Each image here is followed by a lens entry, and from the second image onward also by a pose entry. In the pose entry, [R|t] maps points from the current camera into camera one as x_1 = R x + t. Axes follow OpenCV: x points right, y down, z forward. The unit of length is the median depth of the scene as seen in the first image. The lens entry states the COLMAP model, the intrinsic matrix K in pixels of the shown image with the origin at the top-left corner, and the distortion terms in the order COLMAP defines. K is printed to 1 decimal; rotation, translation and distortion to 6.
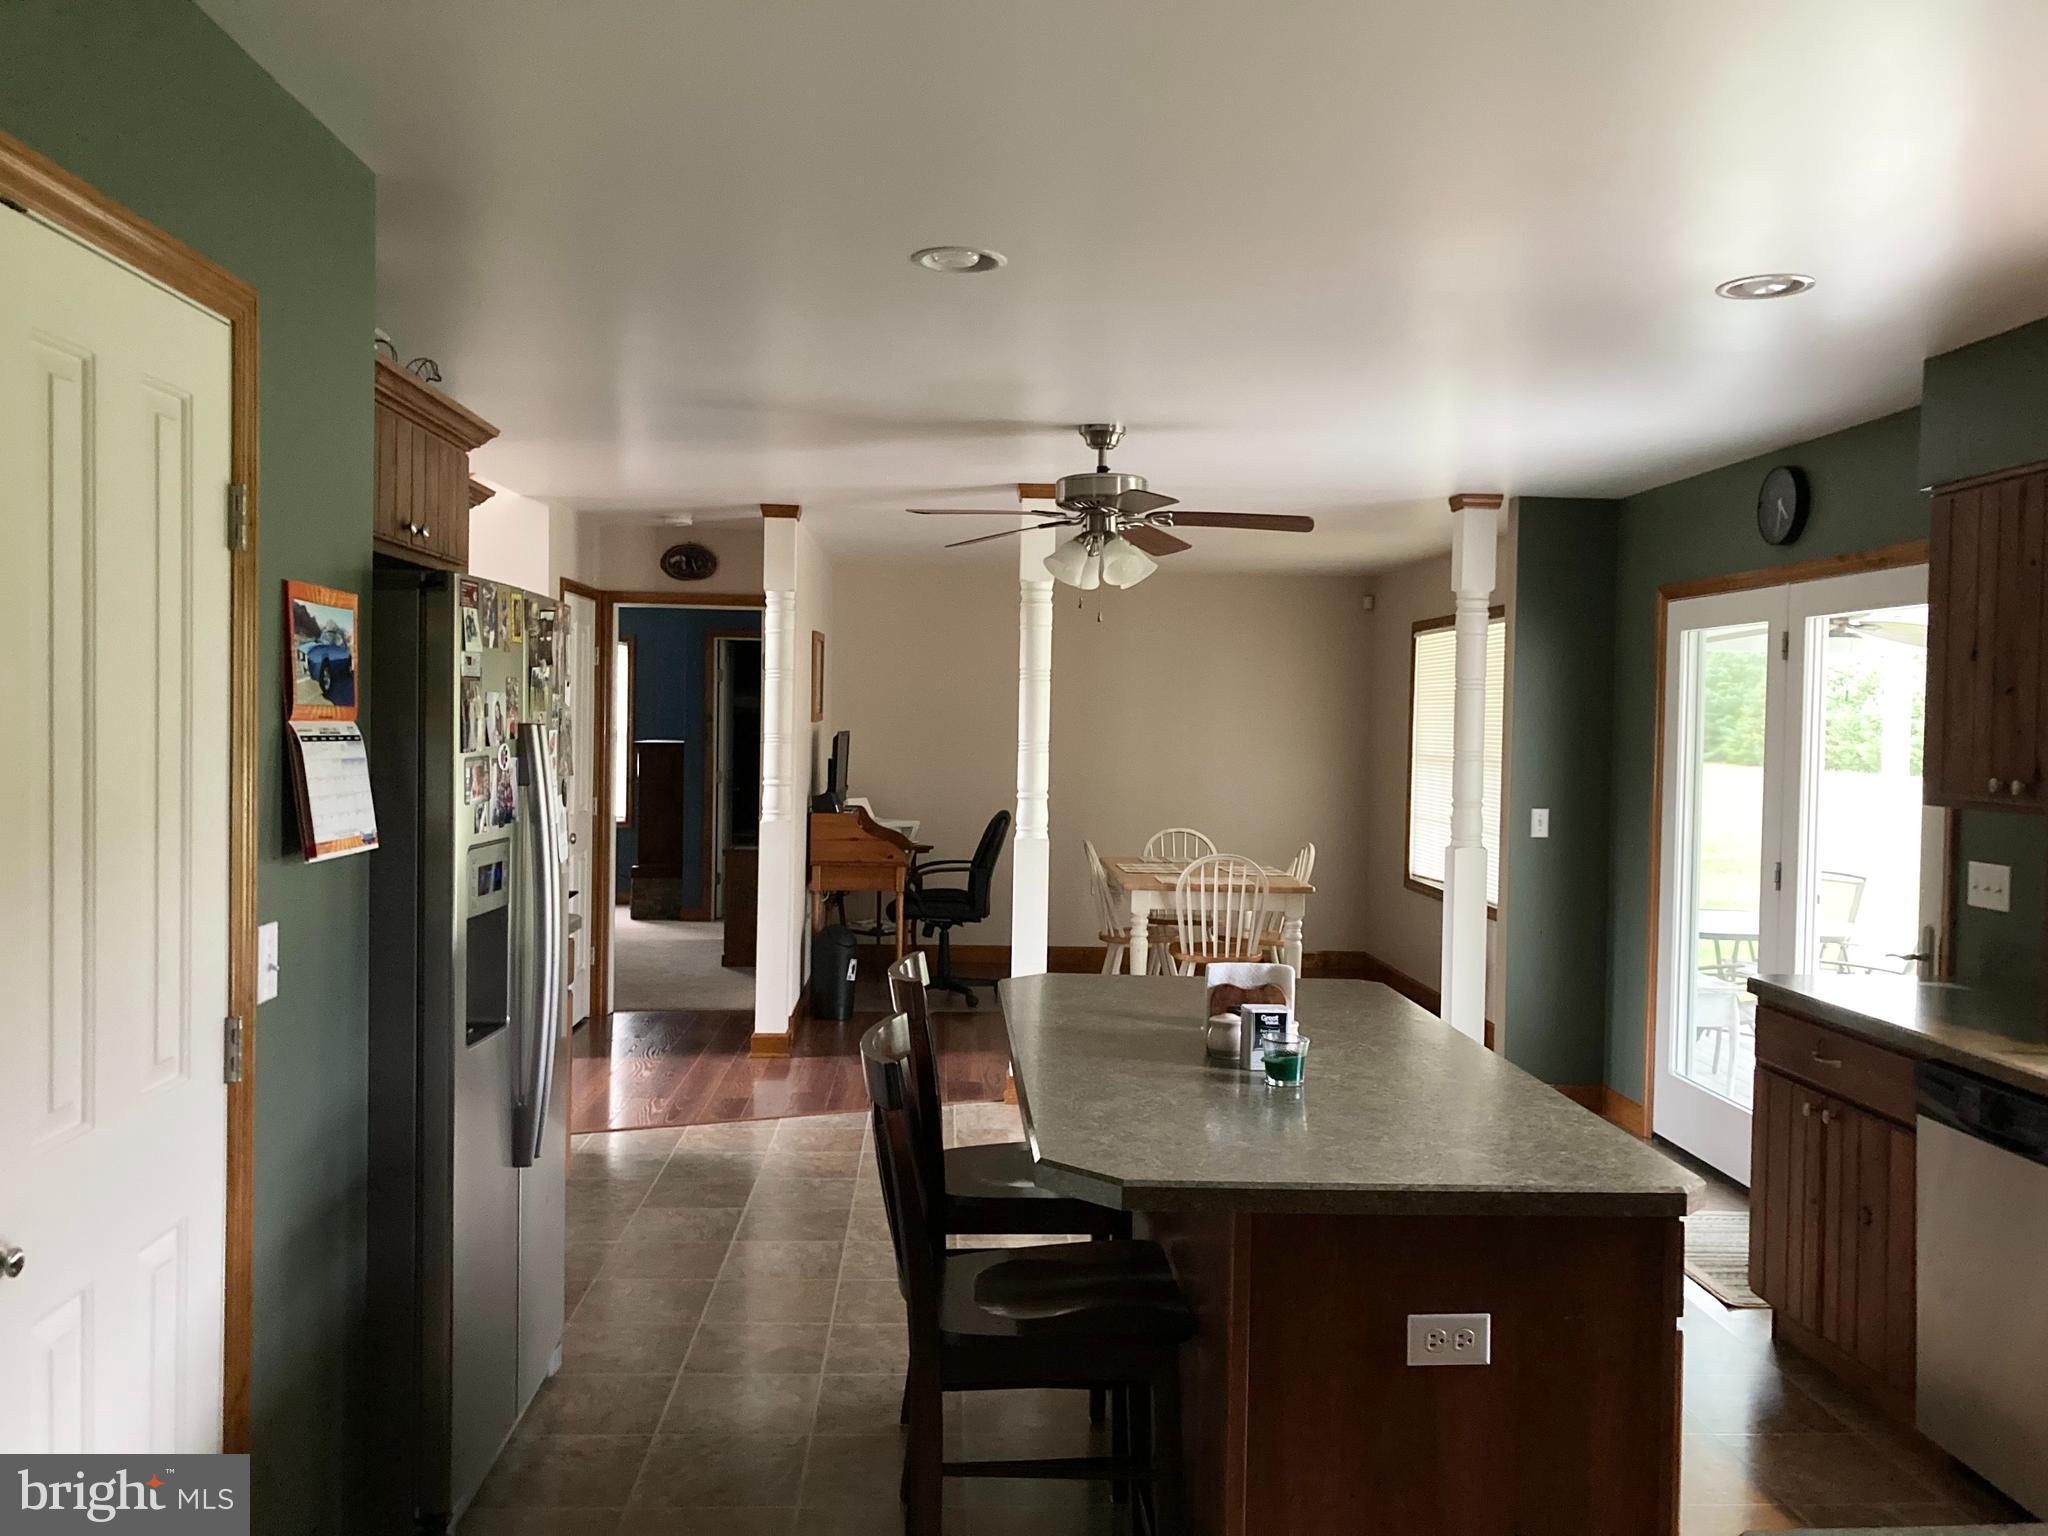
lens RADIAL K [[1660.3, 0, 1017.1], [0, 1660.3, 764.5], [0, 0, 1]] dist [0.006947, 0.001468]
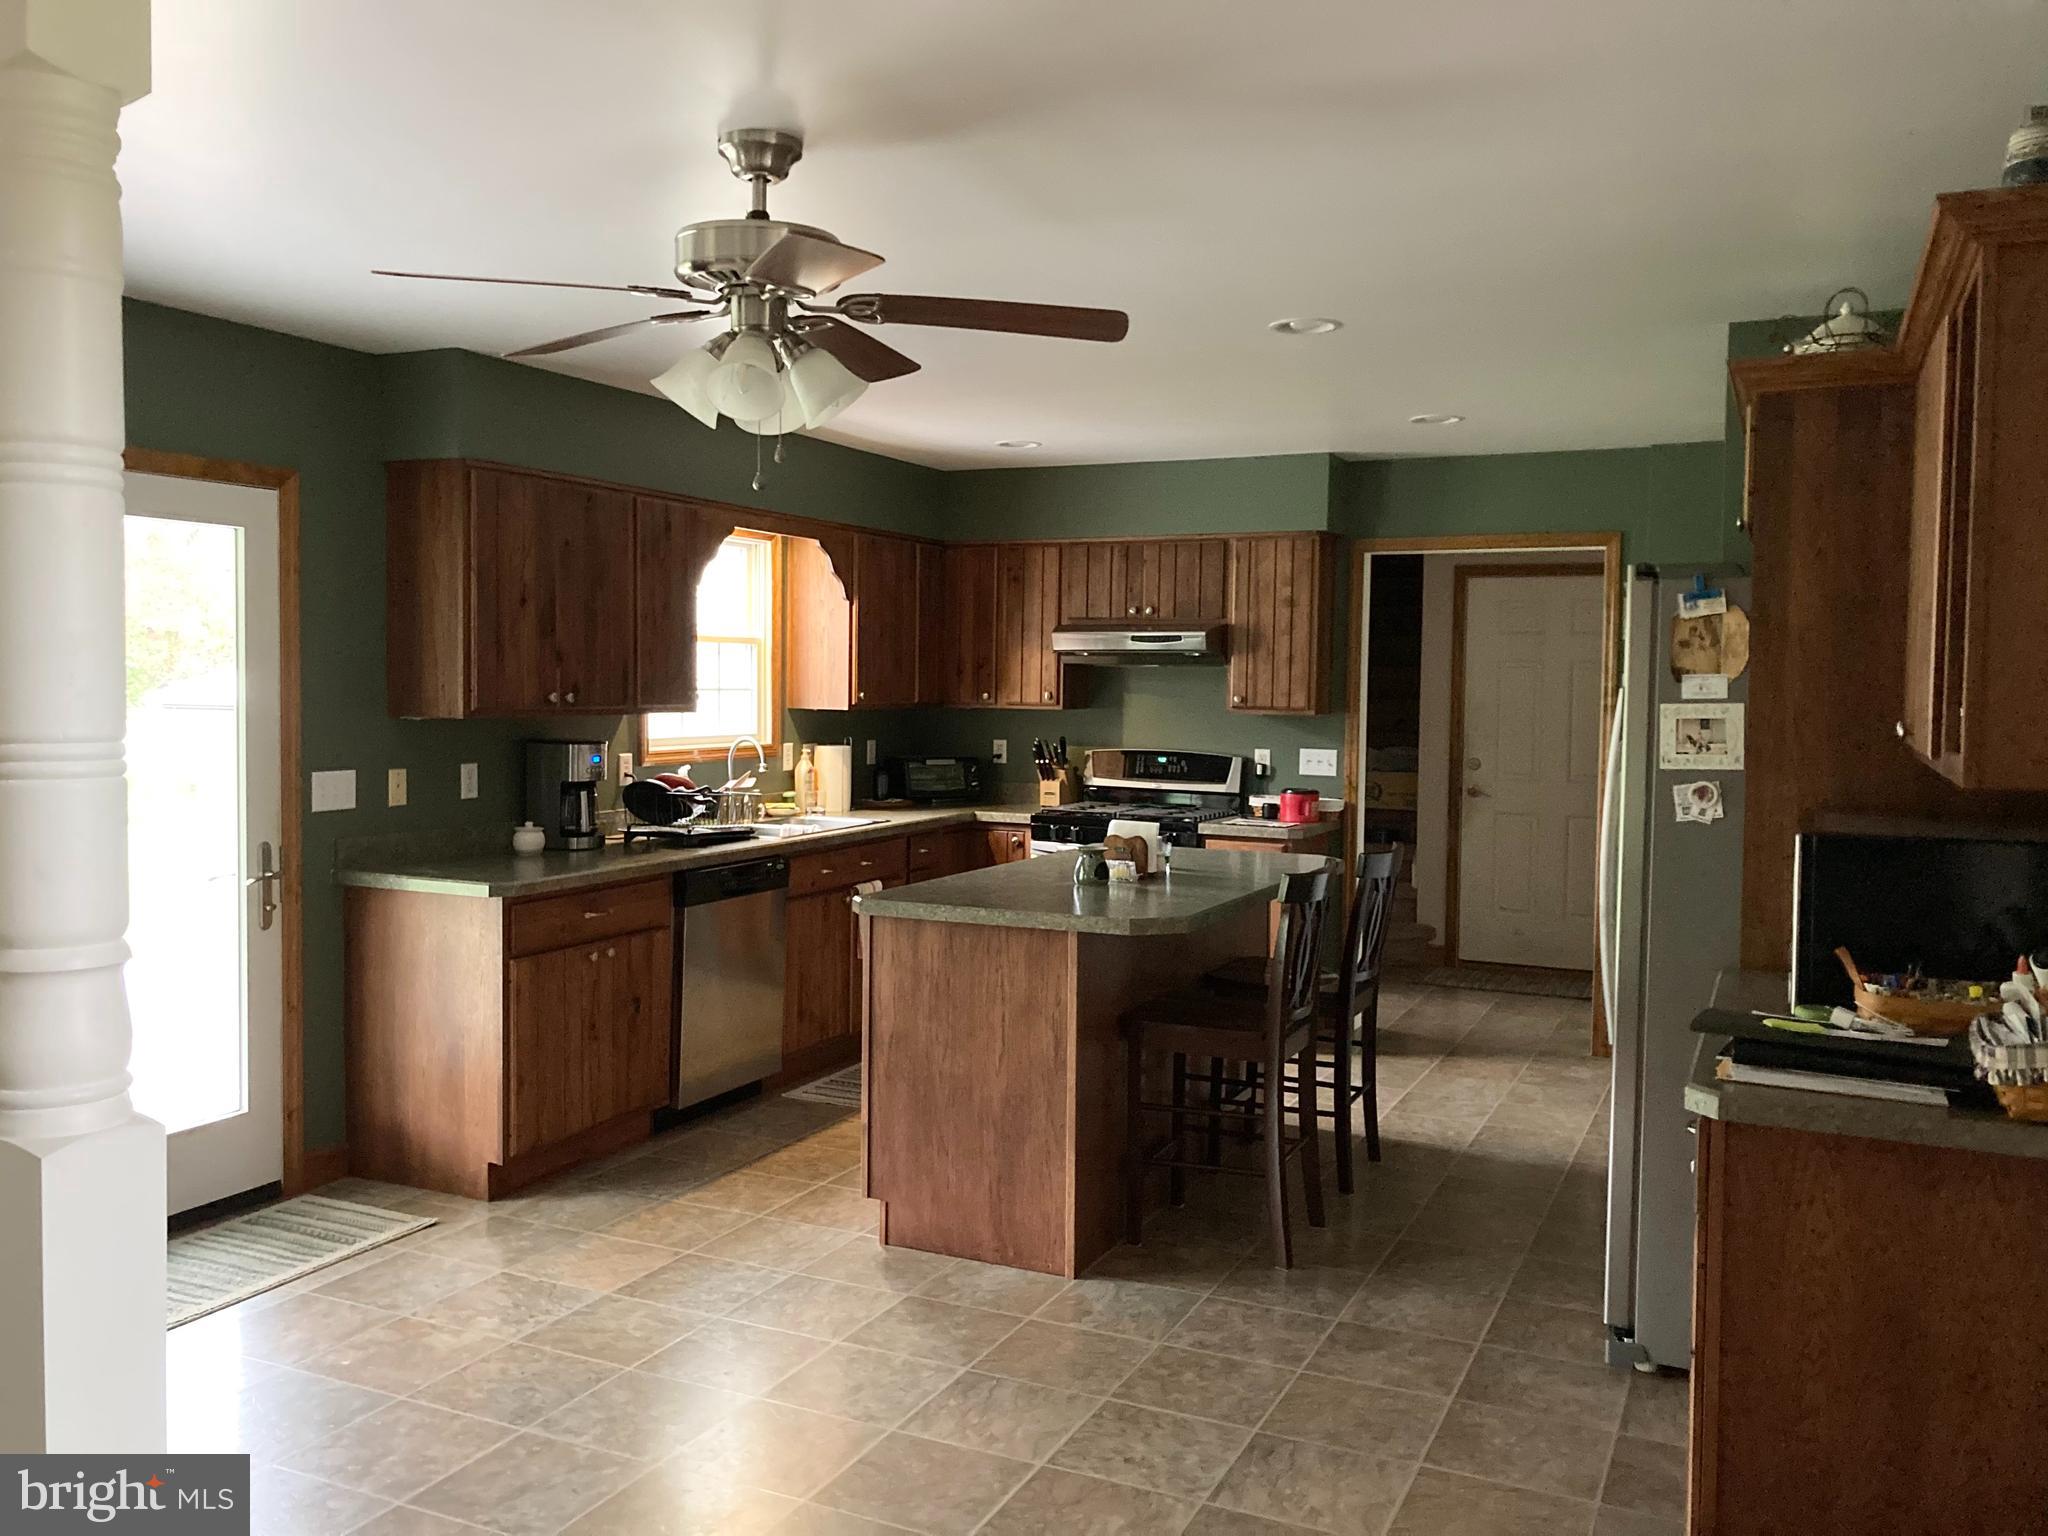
lens RADIAL K [[1660.3, 0, 1014.0], [0, 1660.3, 760.1], [0, 0, 1]] dist [0.006947, 0.001468]
pose [[-0.880119, -0.057898, 0.471209, -0.374063], [-0.015560, 0.995520, 0.093257, -0.063462], [-0.474498, 0.074745, -0.877078, 1.819071]]
